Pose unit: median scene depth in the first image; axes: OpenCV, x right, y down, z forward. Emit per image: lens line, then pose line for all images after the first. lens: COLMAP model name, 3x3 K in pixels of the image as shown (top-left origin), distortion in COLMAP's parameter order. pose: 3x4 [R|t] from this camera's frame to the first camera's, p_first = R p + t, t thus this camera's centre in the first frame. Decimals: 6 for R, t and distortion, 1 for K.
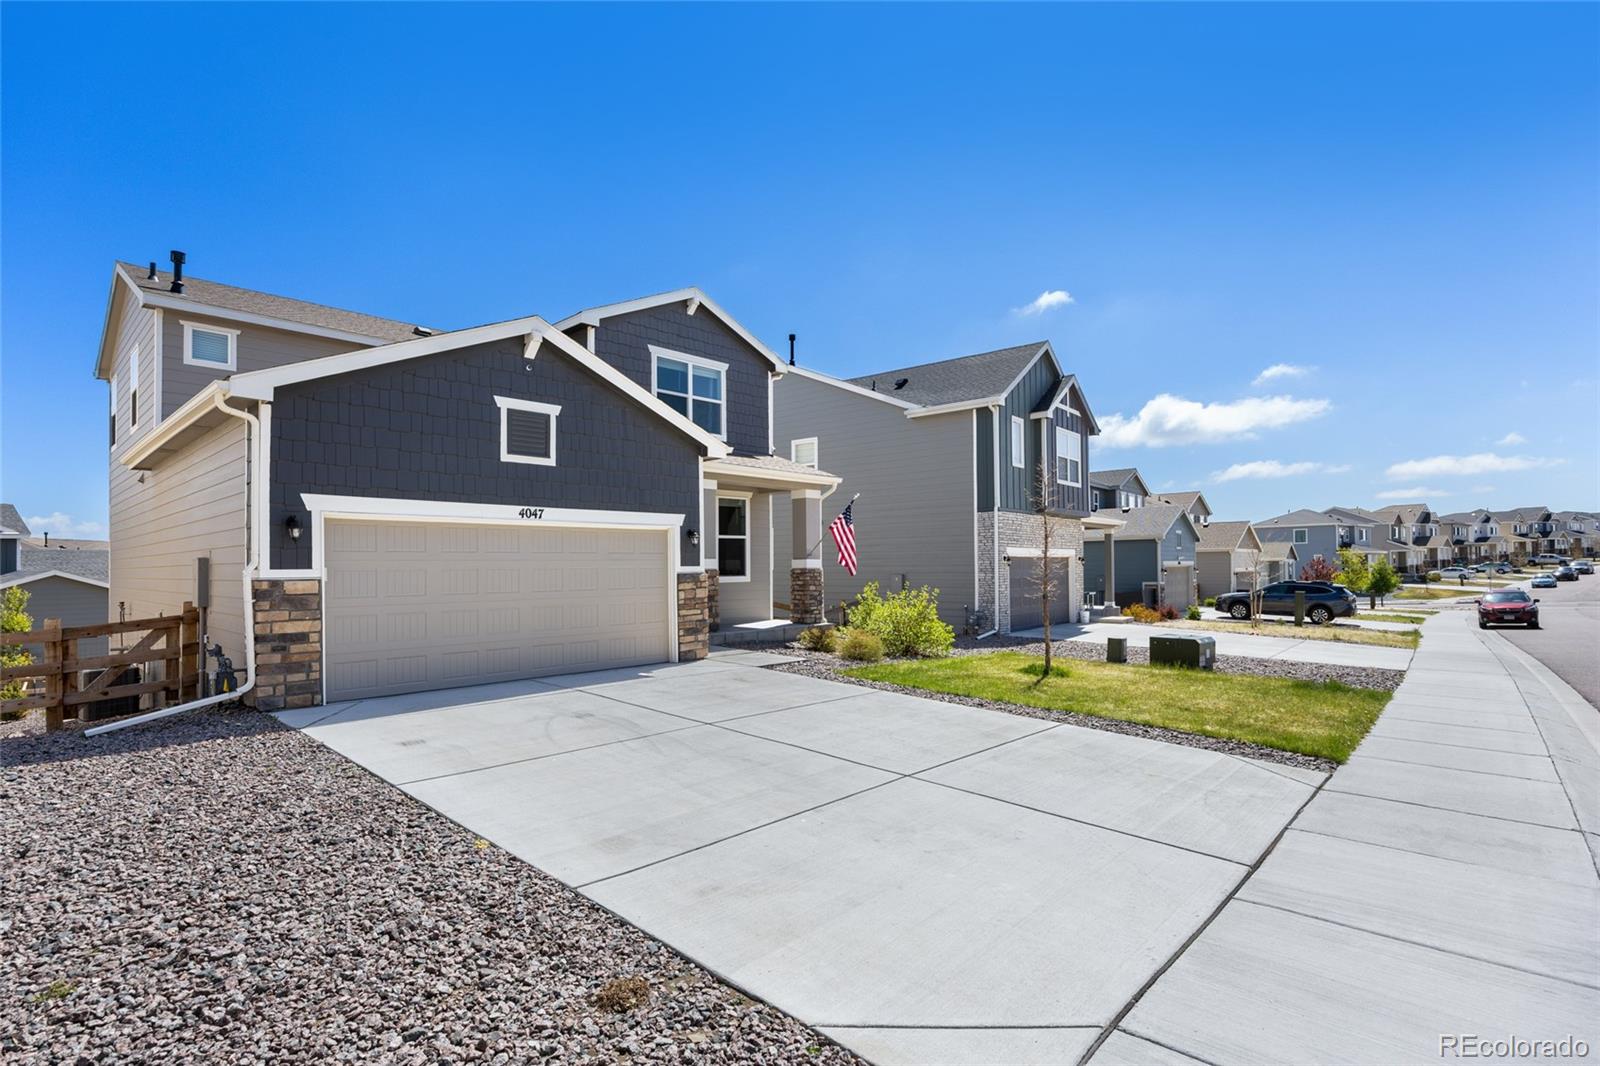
lens RADIAL K [[765.2, 0, 799.4], [0, 765.2, 577.5], [0, 0, 1]] dist [-0.000005, 0.000012]
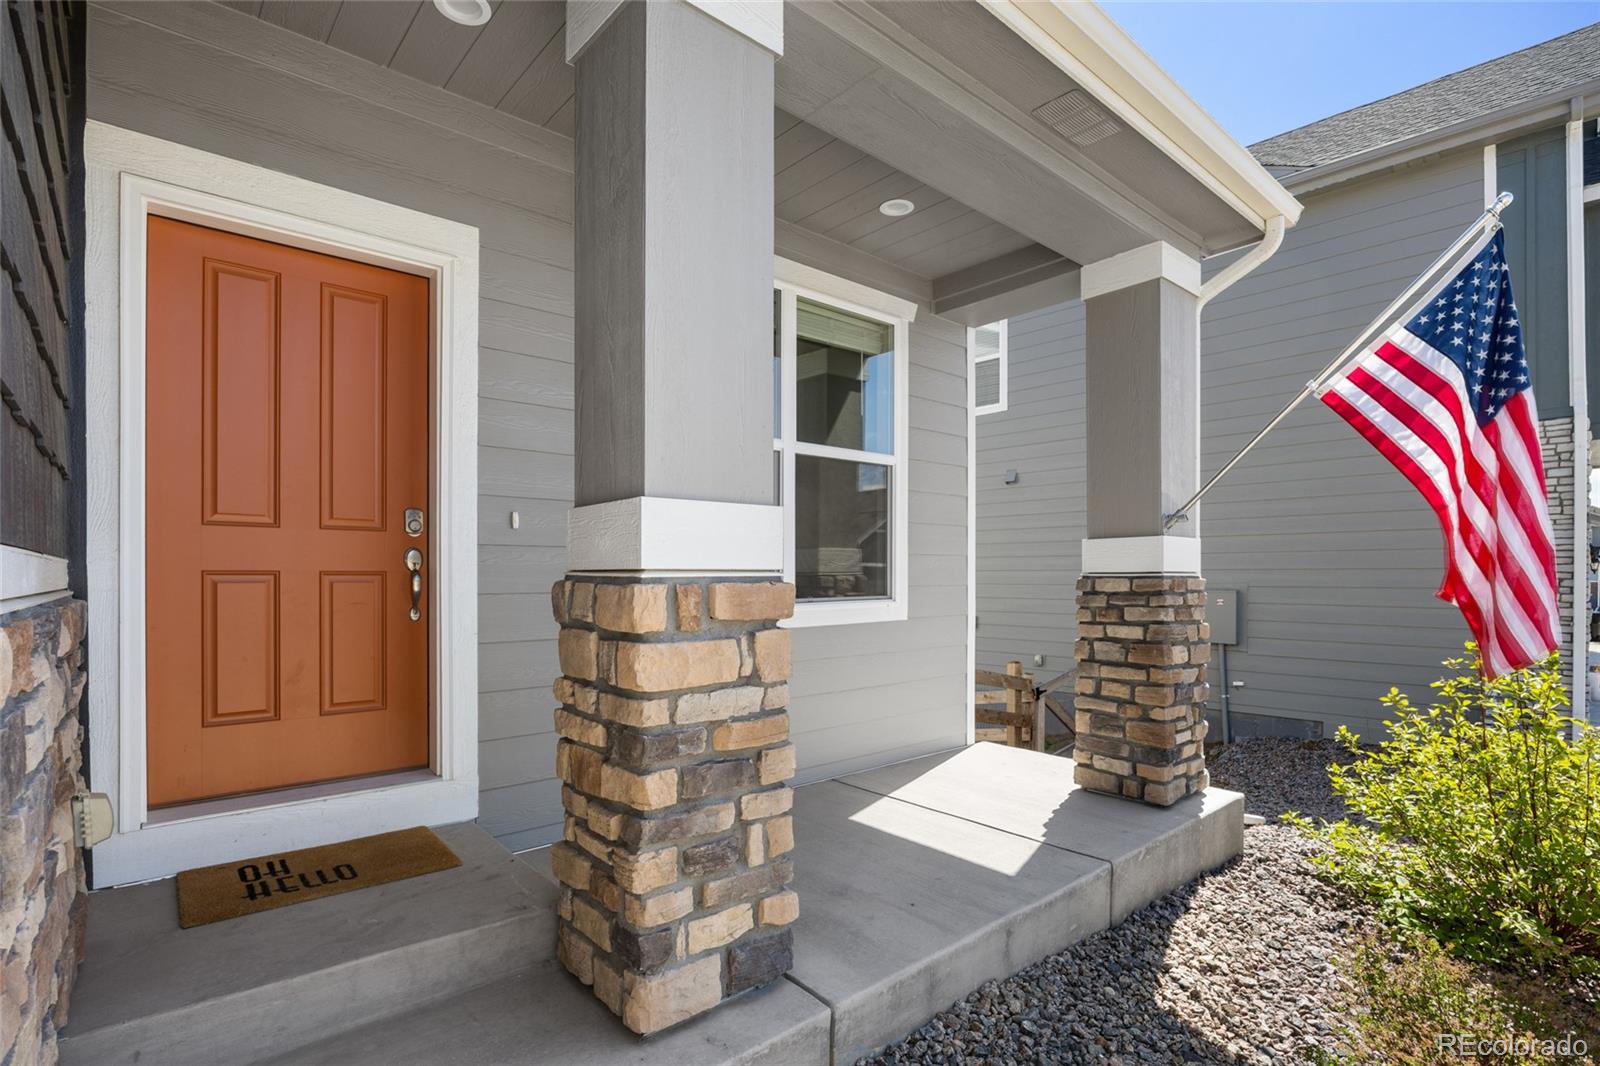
lens RADIAL K [[765.2, 0, 799.4], [0, 765.2, 577.5], [0, 0, 1]] dist [-0.000005, 0.000012]
pose [[0.995539, 0.003371, -0.094293, -0.111490], [-0.004491, 0.999922, -0.011664, -0.010518], [0.094246, 0.012035, 0.995476, 1.038414]]
